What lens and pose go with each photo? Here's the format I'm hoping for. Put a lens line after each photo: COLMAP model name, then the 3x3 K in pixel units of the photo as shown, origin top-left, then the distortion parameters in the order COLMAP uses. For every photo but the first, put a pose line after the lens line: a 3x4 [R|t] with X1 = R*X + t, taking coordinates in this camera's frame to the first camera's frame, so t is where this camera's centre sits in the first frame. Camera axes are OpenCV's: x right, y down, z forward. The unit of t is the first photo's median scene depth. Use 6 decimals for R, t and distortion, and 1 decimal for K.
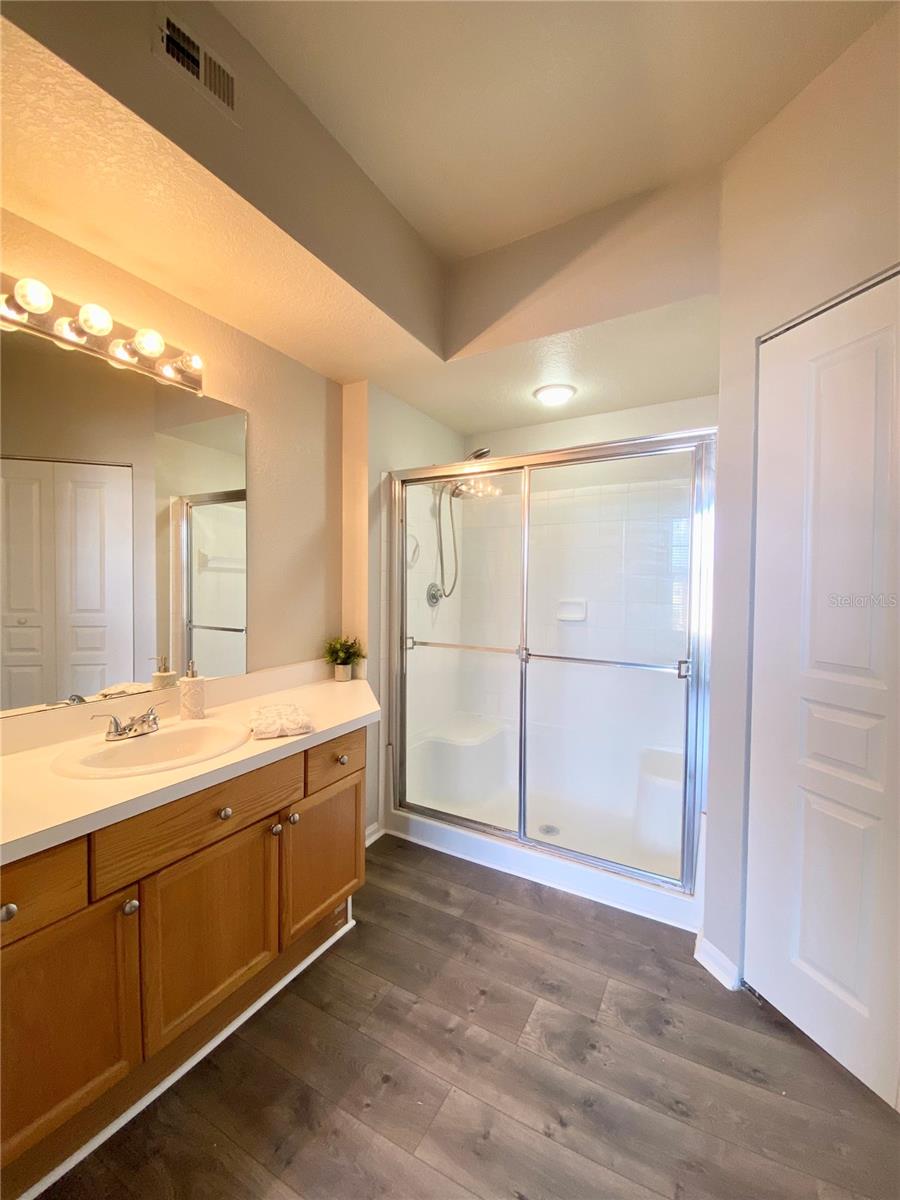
lens RADIAL K [[485.9, 0, 455.2], [0, 485.9, 595.0], [0, 0, 1]] dist [0.001140, -0.008910]
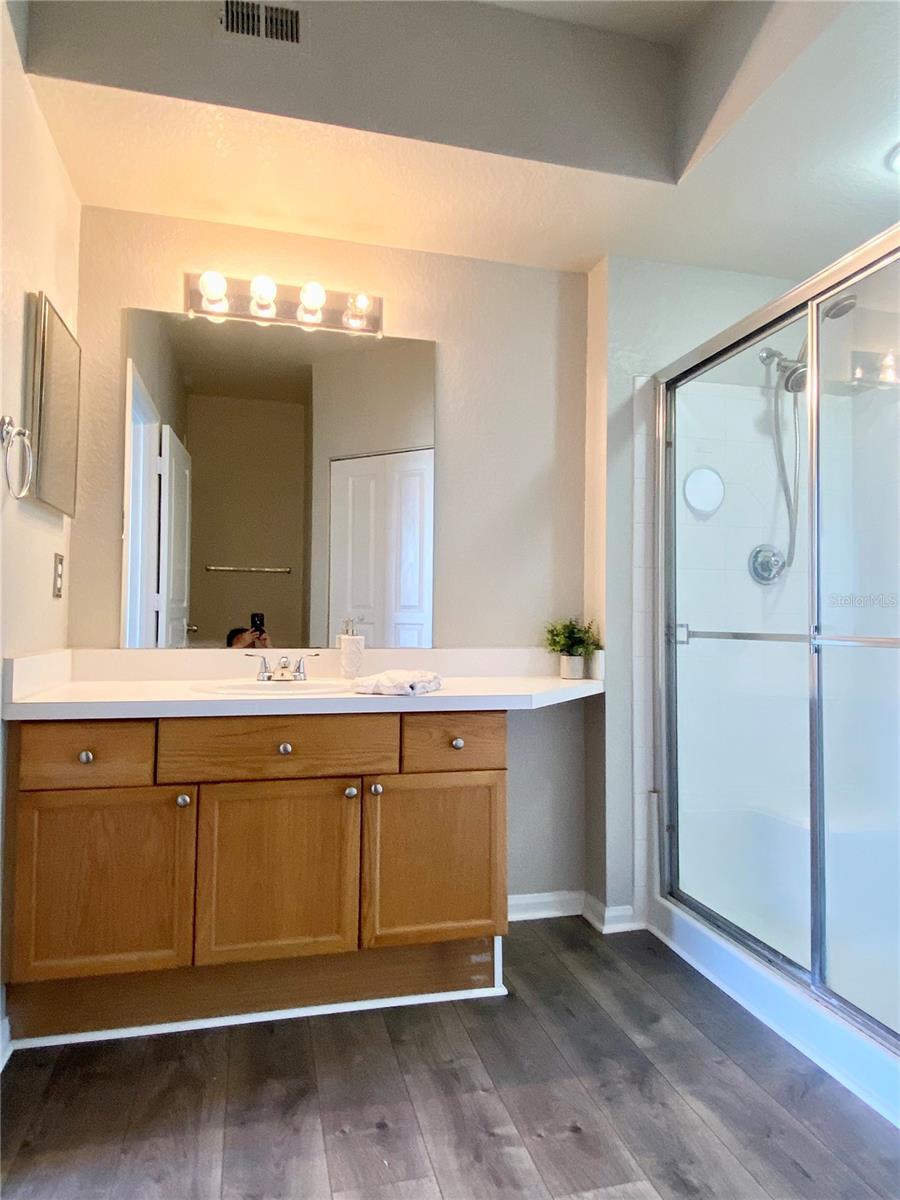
lens RADIAL K [[748.6, 0, 450.4], [0, 748.6, 601.9], [0, 0, 1]] dist [0.020205, -0.029630]
pose [[0.683388, -0.034104, -0.729259, 0.512240], [-0.017735, 0.997838, -0.063283, 0.155401], [0.729840, 0.056181, 0.681305, 0.138671]]
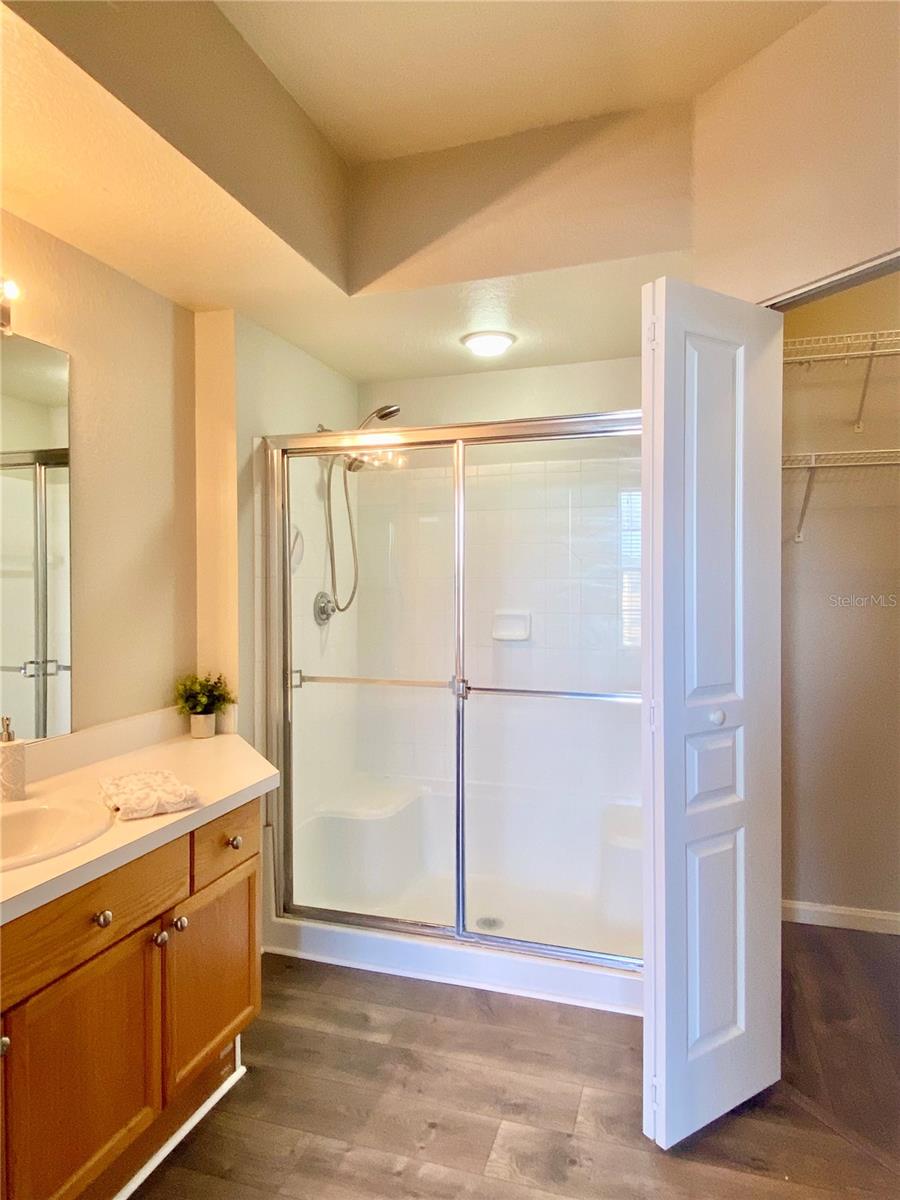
lens RADIAL K [[748.6, 0, 459.3], [0, 748.6, 588.2], [0, 0, 1]] dist [0.020205, -0.029630]
pose [[0.978355, -0.013128, 0.206516, -0.105210], [0.015552, 0.999828, -0.010117, -0.023090], [-0.206348, 0.013110, 0.978391, -0.152490]]
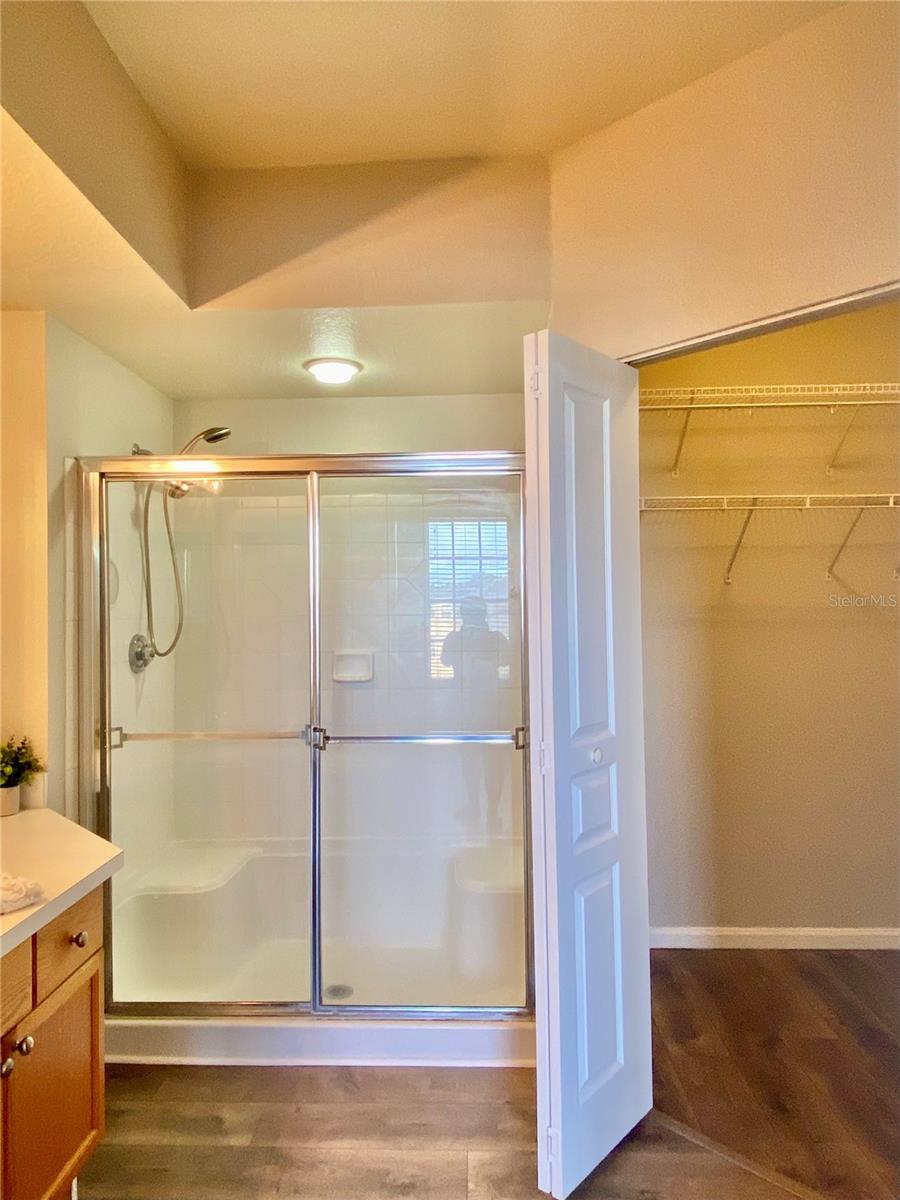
lens RADIAL K [[794.3, 0, 458.3], [0, 794.3, 587.2], [0, 0, 1]] dist [0.026389, -0.038328]
pose [[0.882299, -0.007543, 0.470629, -0.229225], [0.029826, 0.998758, -0.039907, -0.046076], [-0.469744, 0.049247, 0.881428, -0.126630]]
